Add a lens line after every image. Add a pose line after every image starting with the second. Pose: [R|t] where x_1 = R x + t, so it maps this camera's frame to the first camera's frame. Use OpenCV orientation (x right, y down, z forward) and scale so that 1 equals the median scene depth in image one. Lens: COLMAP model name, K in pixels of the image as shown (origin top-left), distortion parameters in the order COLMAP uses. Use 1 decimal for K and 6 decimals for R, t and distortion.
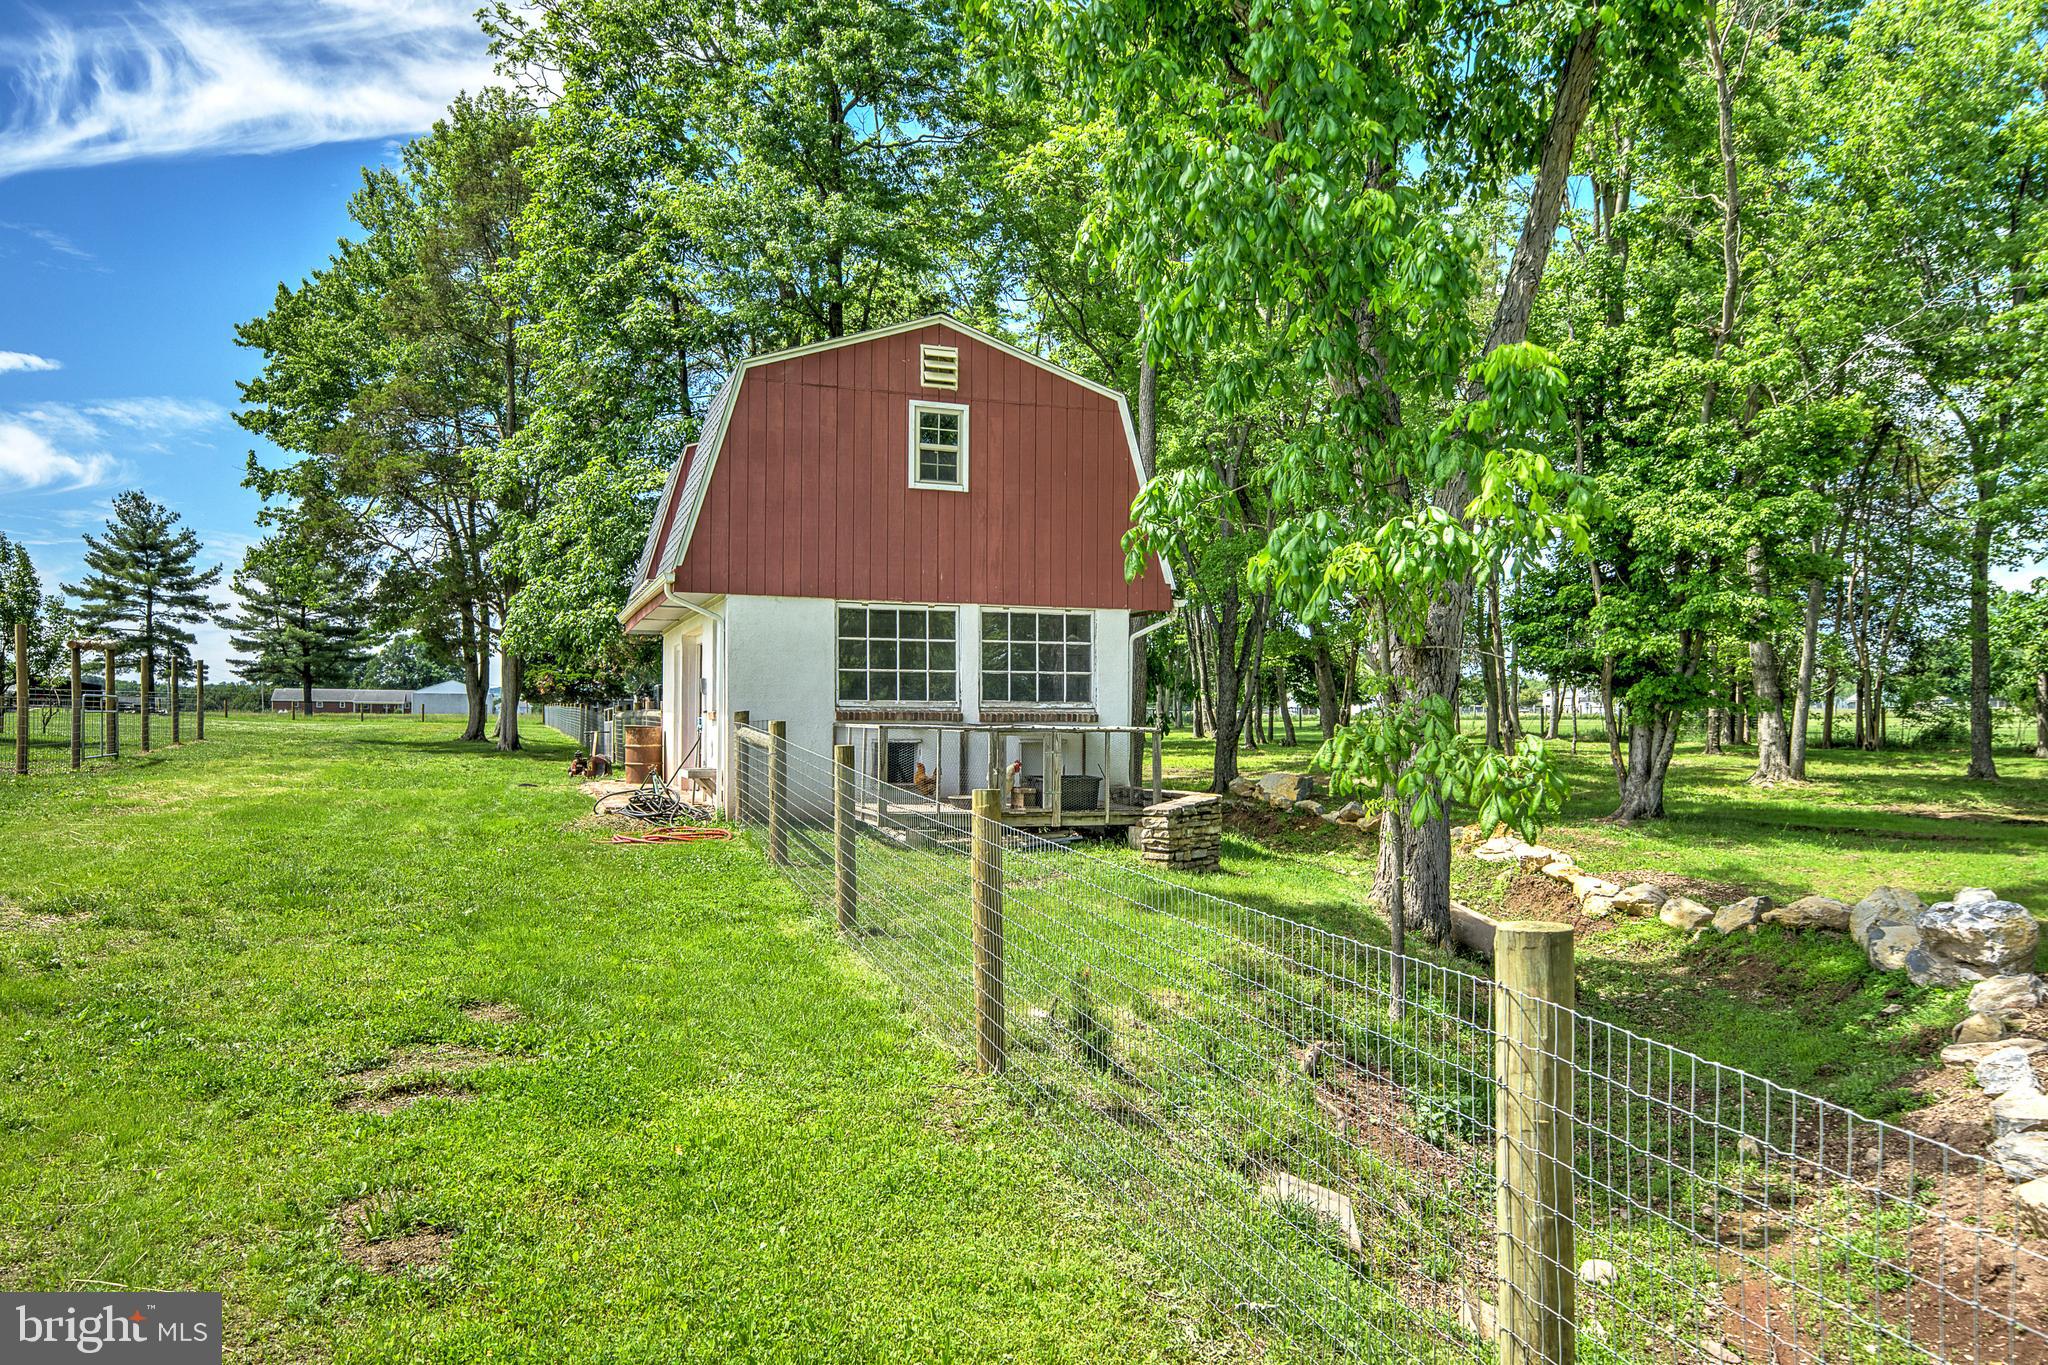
lens RADIAL K [[1439.0, 0, 1012.4], [0, 1439.0, 701.8], [0, 0, 1]] dist [-0.008788, 0.016325]
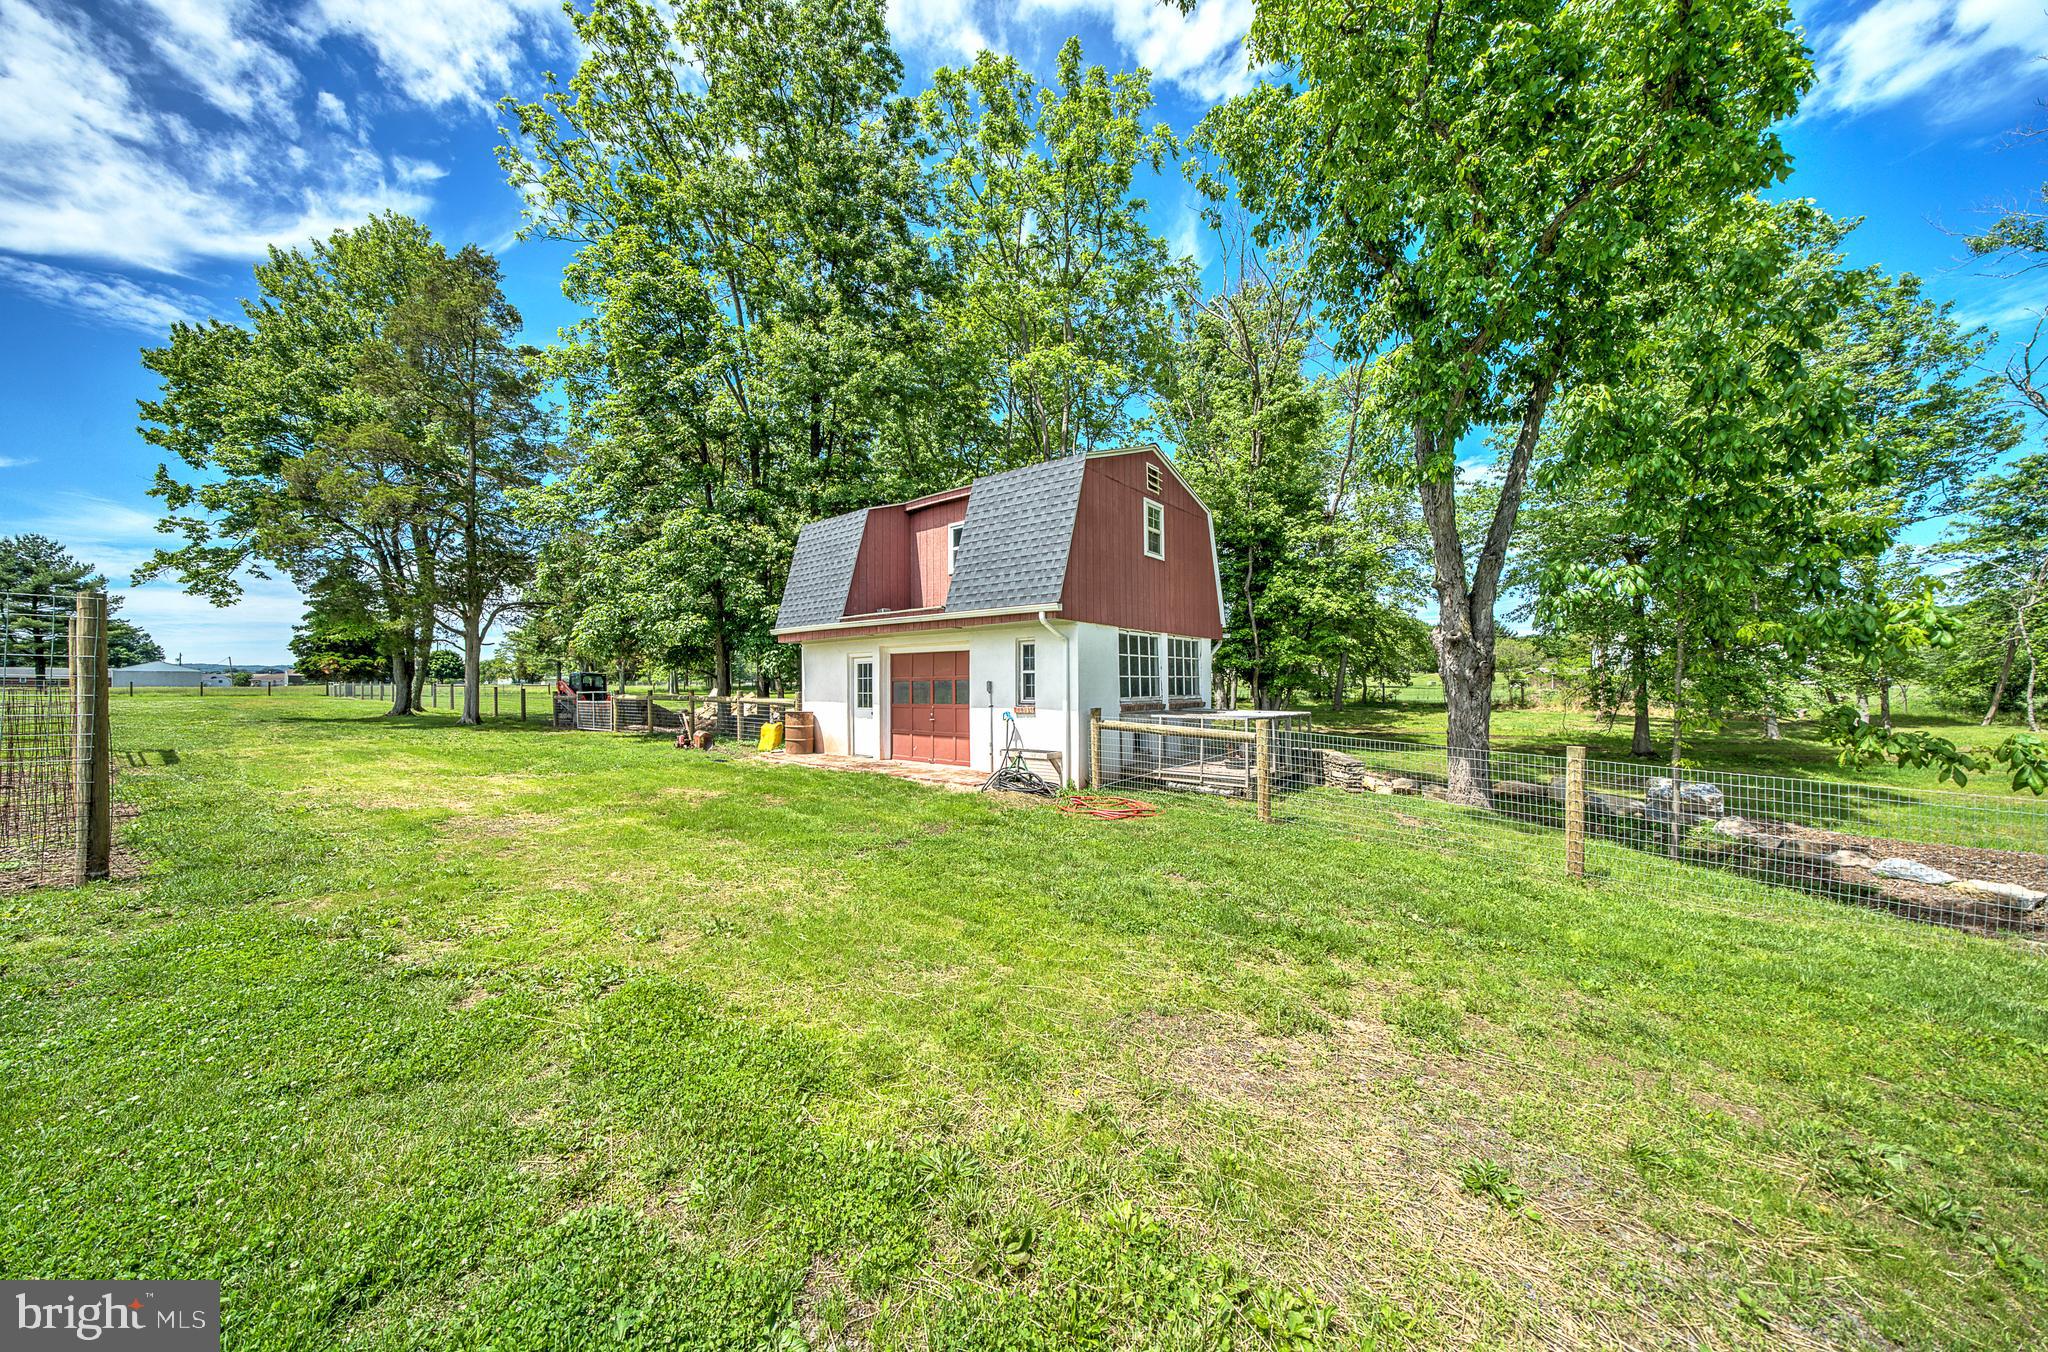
lens RADIAL K [[692.3, 0, 1016.9], [0, 692.3, 675.4], [0, 0, 1]] dist [0.000934, 0.000048]
pose [[0.854524, -0.000289, 0.519411, -0.556086], [0.000364, 1.000000, -0.000043, -0.022204], [-0.519411, 0.000226, 0.854525, 0.443293]]
